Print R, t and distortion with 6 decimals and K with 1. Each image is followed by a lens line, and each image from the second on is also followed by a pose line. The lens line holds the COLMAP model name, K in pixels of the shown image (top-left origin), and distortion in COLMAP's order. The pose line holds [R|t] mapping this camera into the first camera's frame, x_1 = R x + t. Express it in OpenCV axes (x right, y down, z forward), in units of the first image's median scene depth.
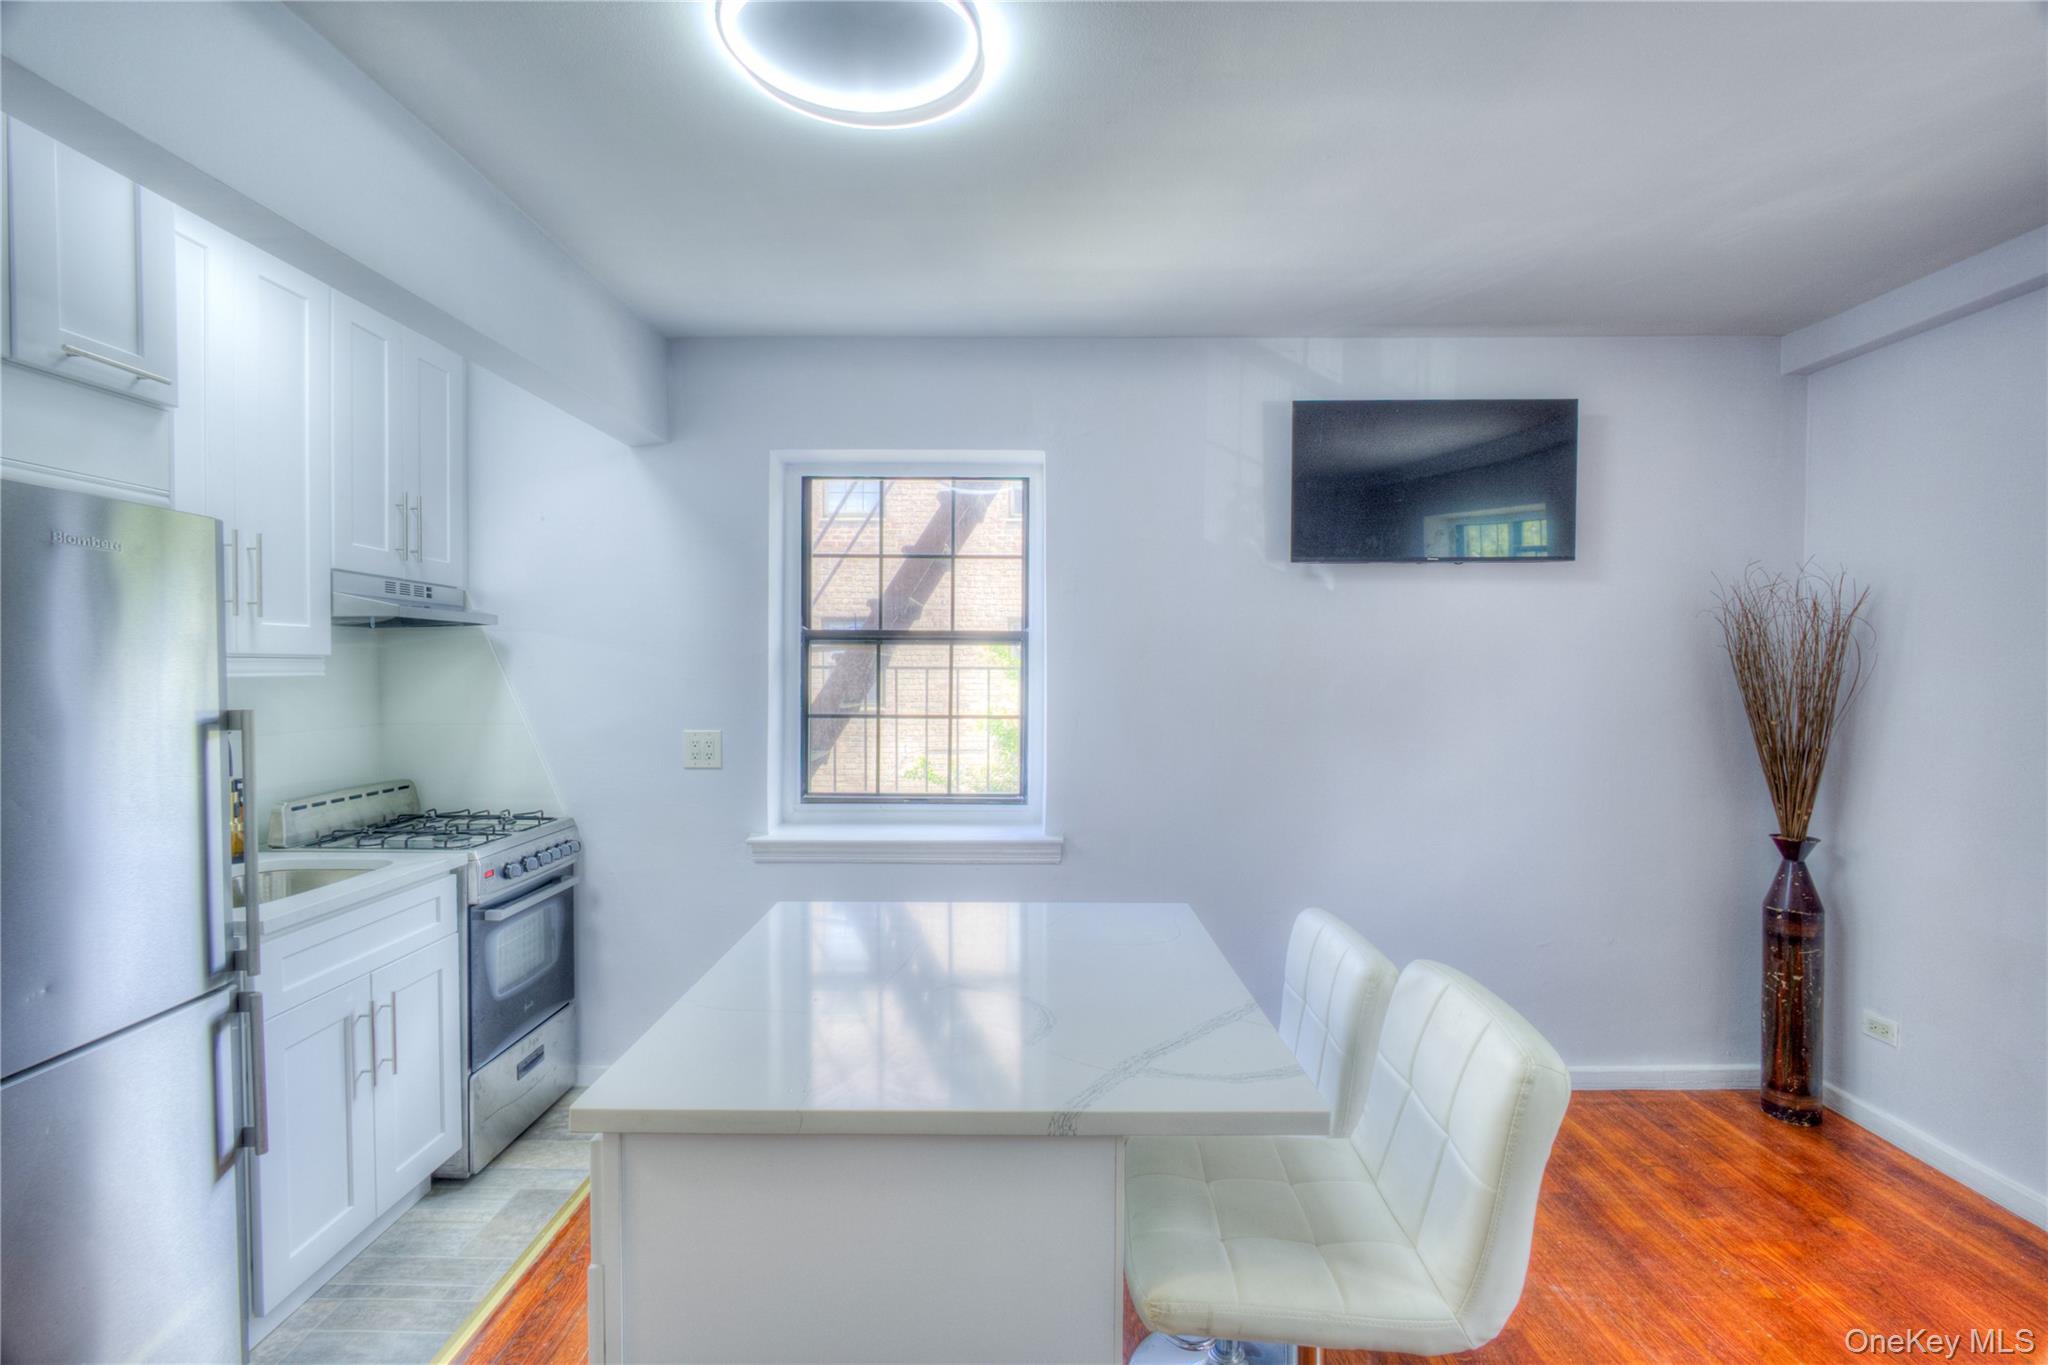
lens RADIAL K [[970.1, 0, 1024.0], [0, 970.1, 682.5], [0, 0, 1]] dist [-0.021597, 0.007762]
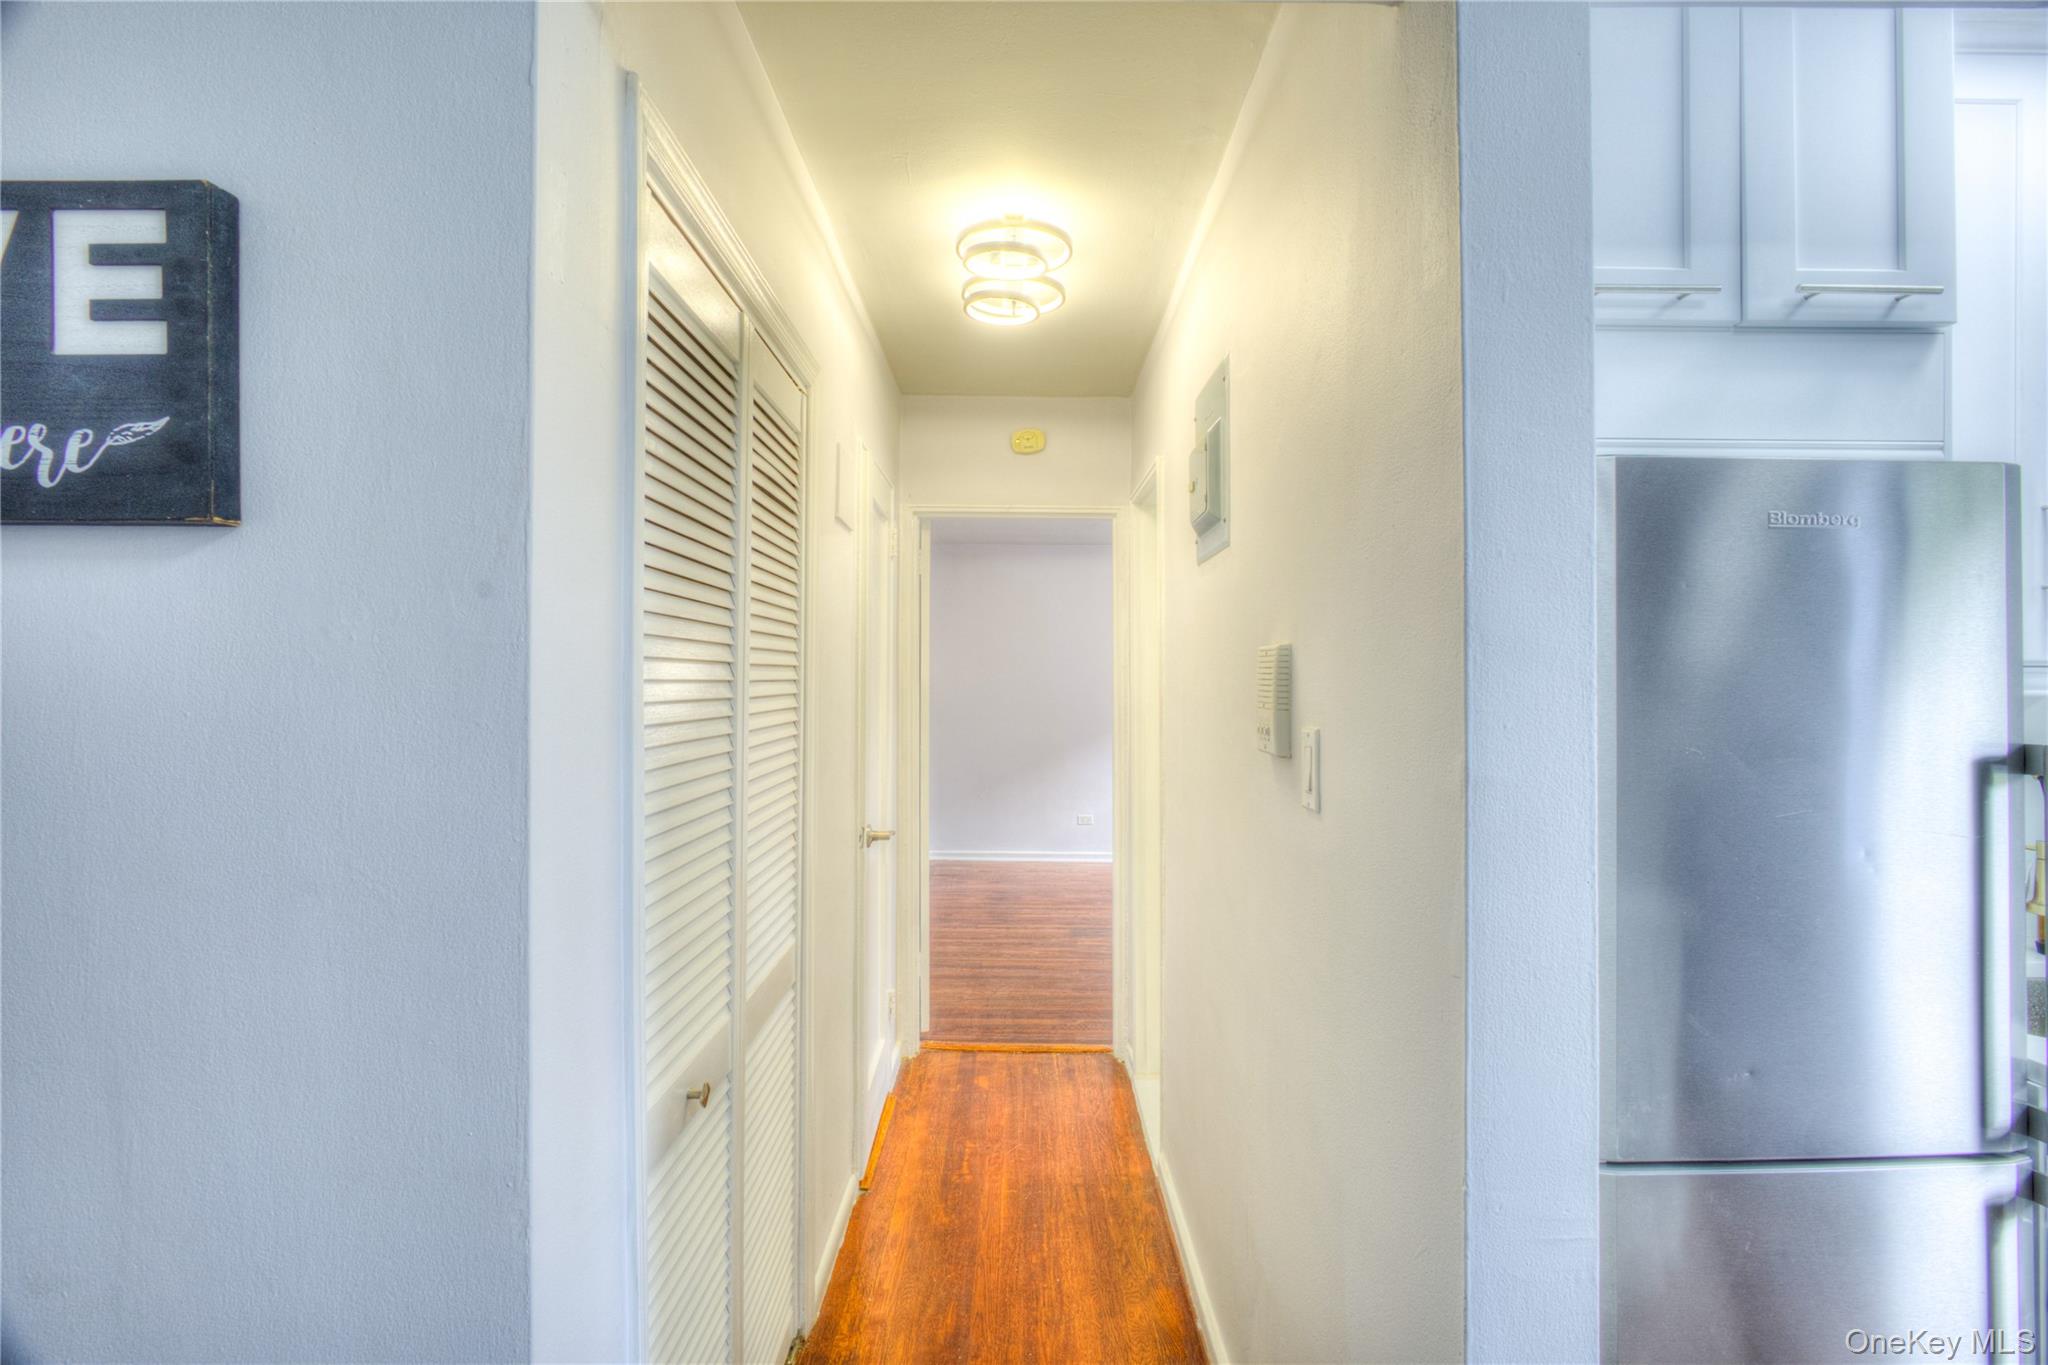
lens RADIAL K [[959.9, 0, 1025.9], [0, 959.9, 673.8], [0, 0, 1]] dist [-0.018809, 0.006307]
pose [[0.010516, -0.004628, -0.999934, -0.115444], [-0.020900, 0.999770, -0.004847, -0.001870], [0.999726, 0.020950, 0.010416, 0.194462]]
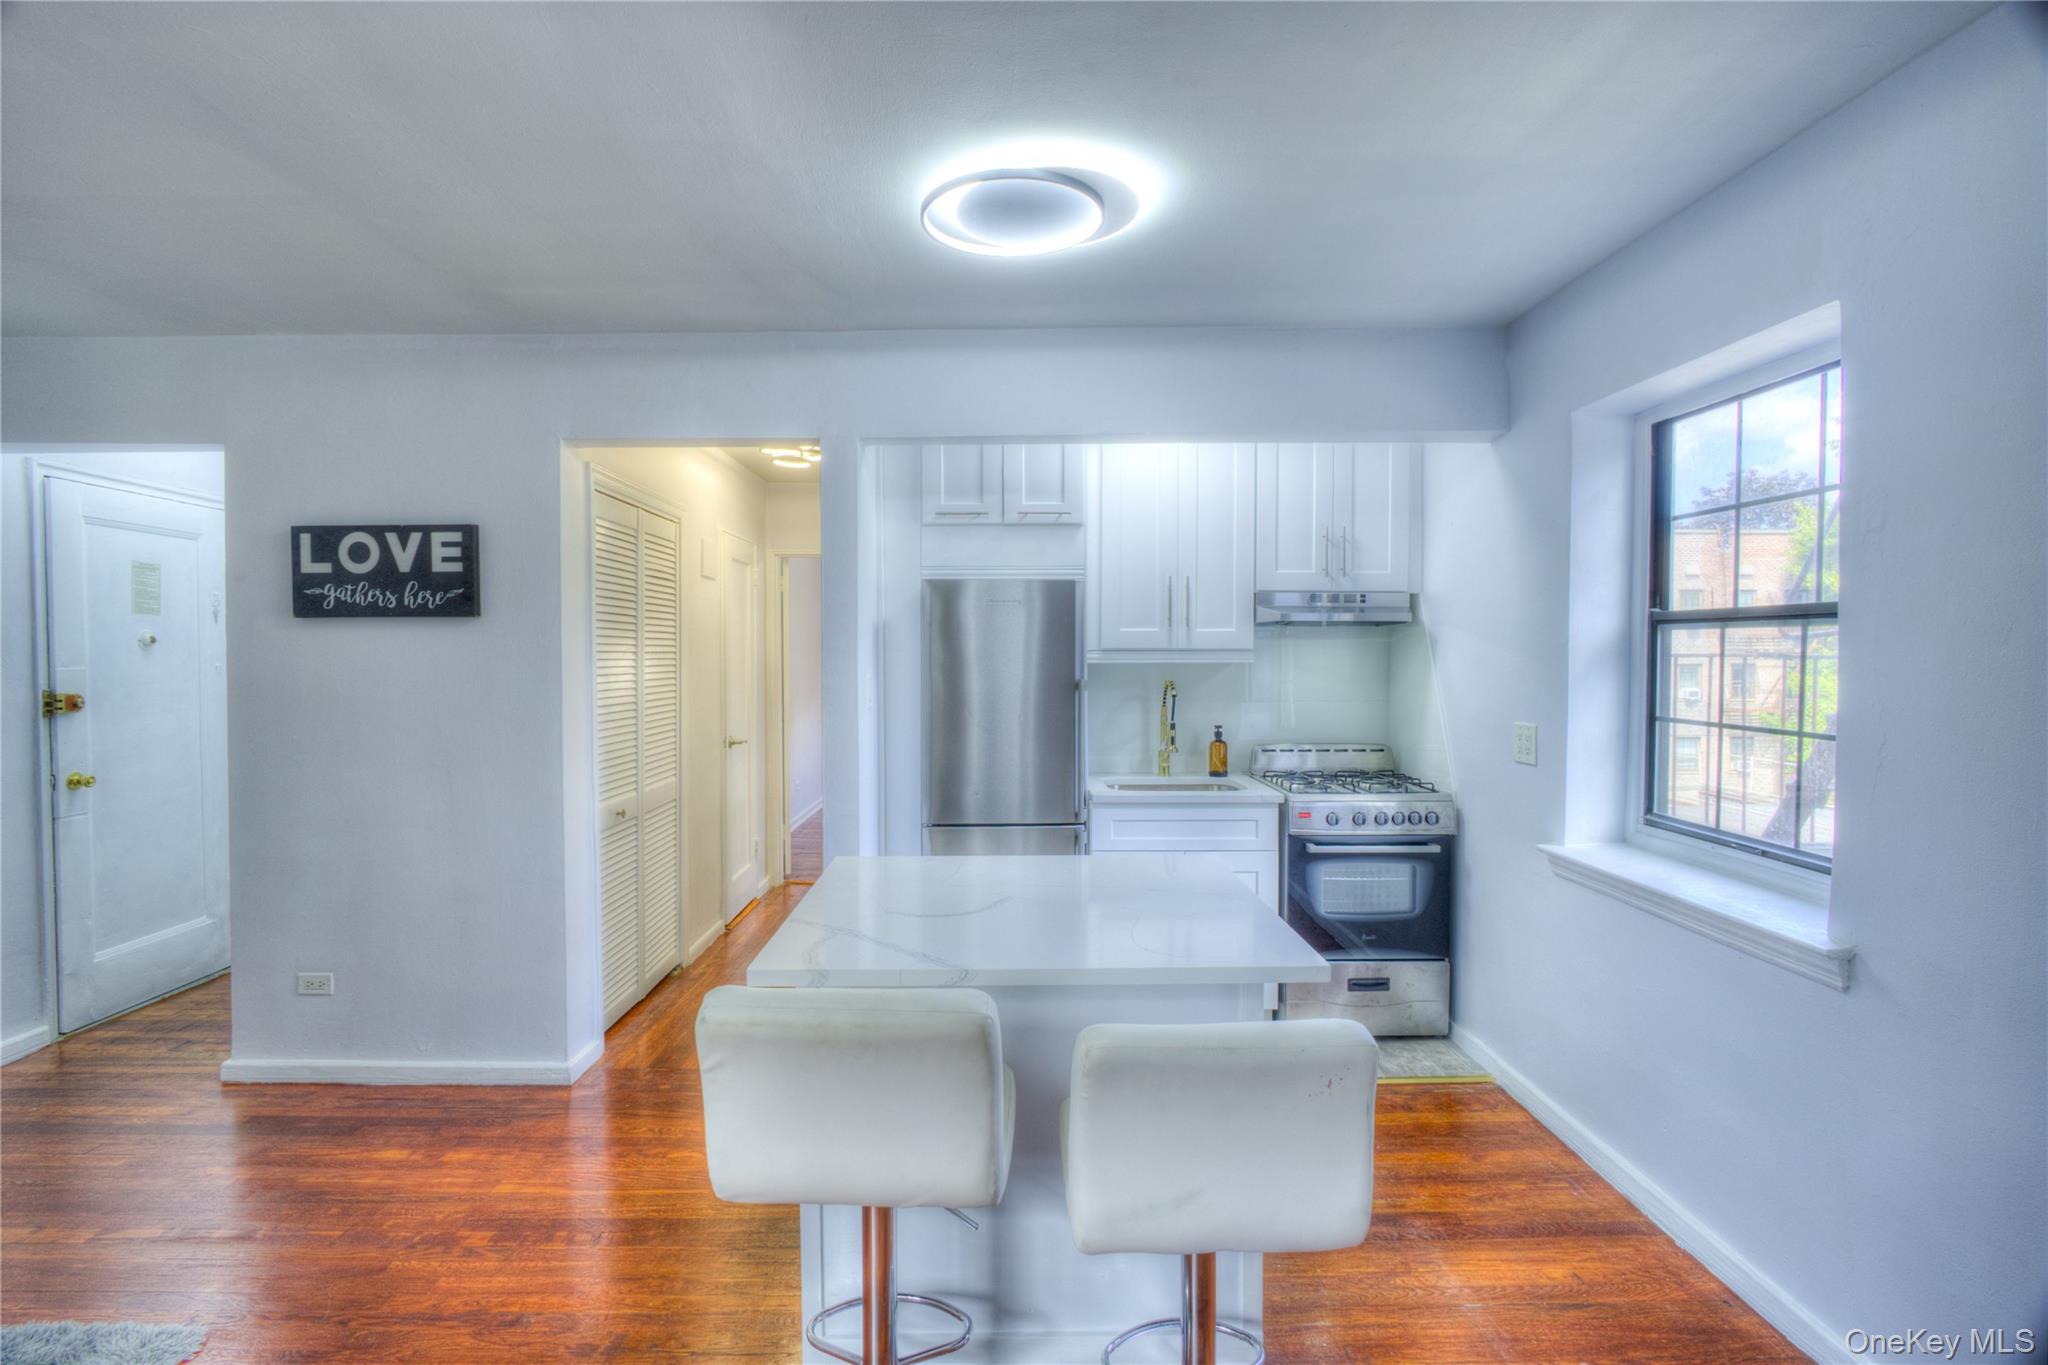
lens RADIAL K [[964.9, 0, 1006.3], [0, 964.9, 673.4], [0, 0, 1]] dist [-0.016629, 0.000929]
pose [[-0.001166, 0.019931, -0.999801, 0.716245], [-0.015530, 0.999680, 0.019947, -0.012814], [0.999879, 0.015550, -0.000856, 0.565743]]
